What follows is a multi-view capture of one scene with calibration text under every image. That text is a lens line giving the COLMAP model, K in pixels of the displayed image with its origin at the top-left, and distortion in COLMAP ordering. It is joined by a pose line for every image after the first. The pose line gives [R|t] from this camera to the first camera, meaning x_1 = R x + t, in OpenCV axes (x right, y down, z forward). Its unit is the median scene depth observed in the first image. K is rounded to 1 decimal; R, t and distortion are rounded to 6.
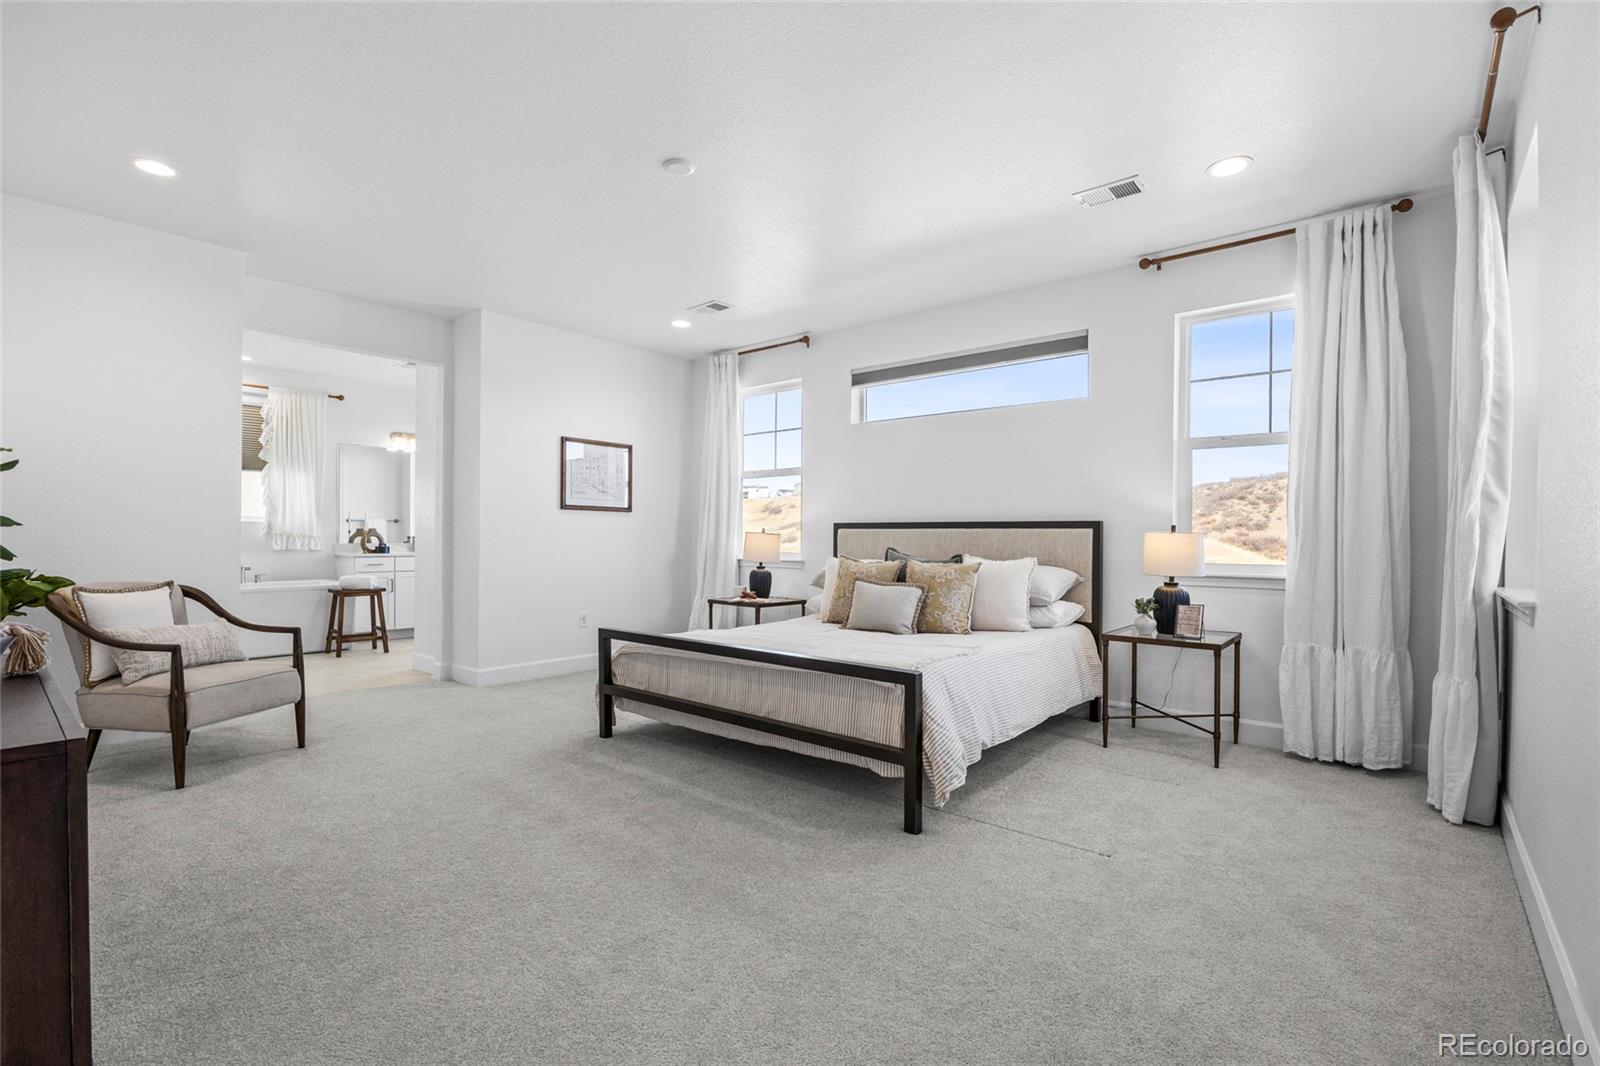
lens RADIAL K [[728.8, 0, 801.3], [0, 728.8, 537.3], [0, 0, 1]] dist [-0.000268, -0.000039]
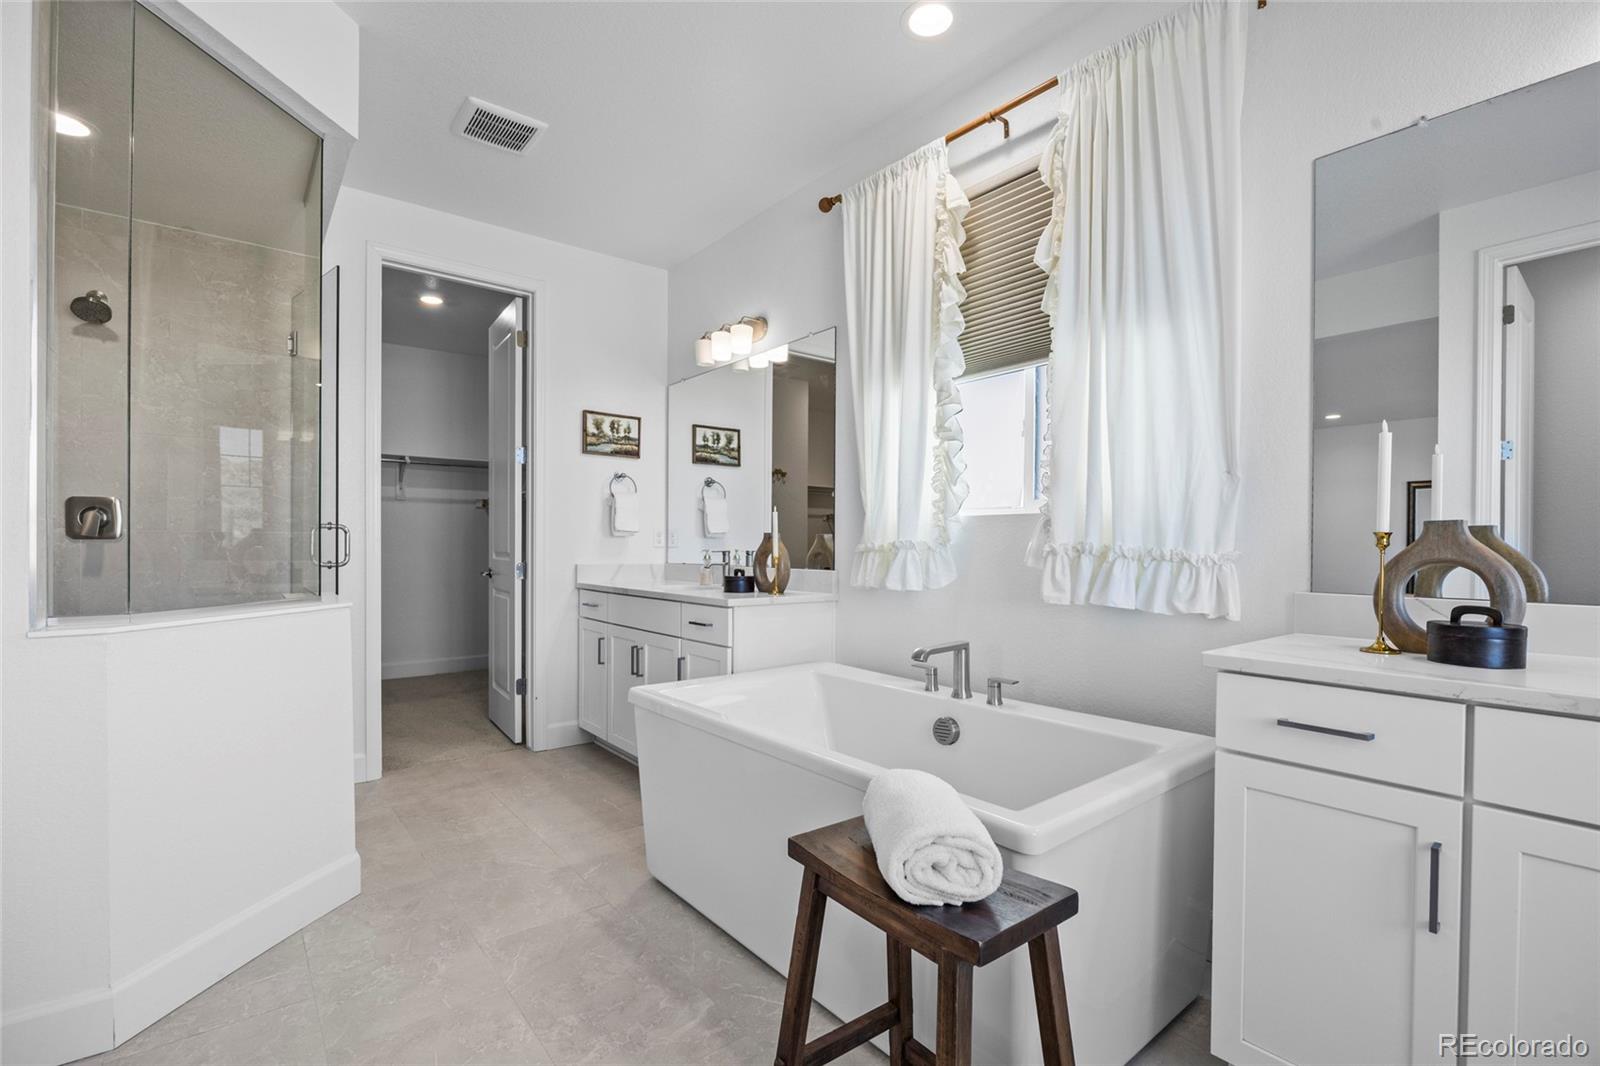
lens RADIAL K [[728.8, 0, 798.3], [0, 728.8, 543.9], [0, 0, 1]] dist [-0.000268, -0.000039]
pose [[-0.199955, -0.012780, -0.979722, -0.390535], [-0.000241, 0.999916, -0.012994, -0.003622], [0.979805, -0.002362, -0.199941, 0.918951]]
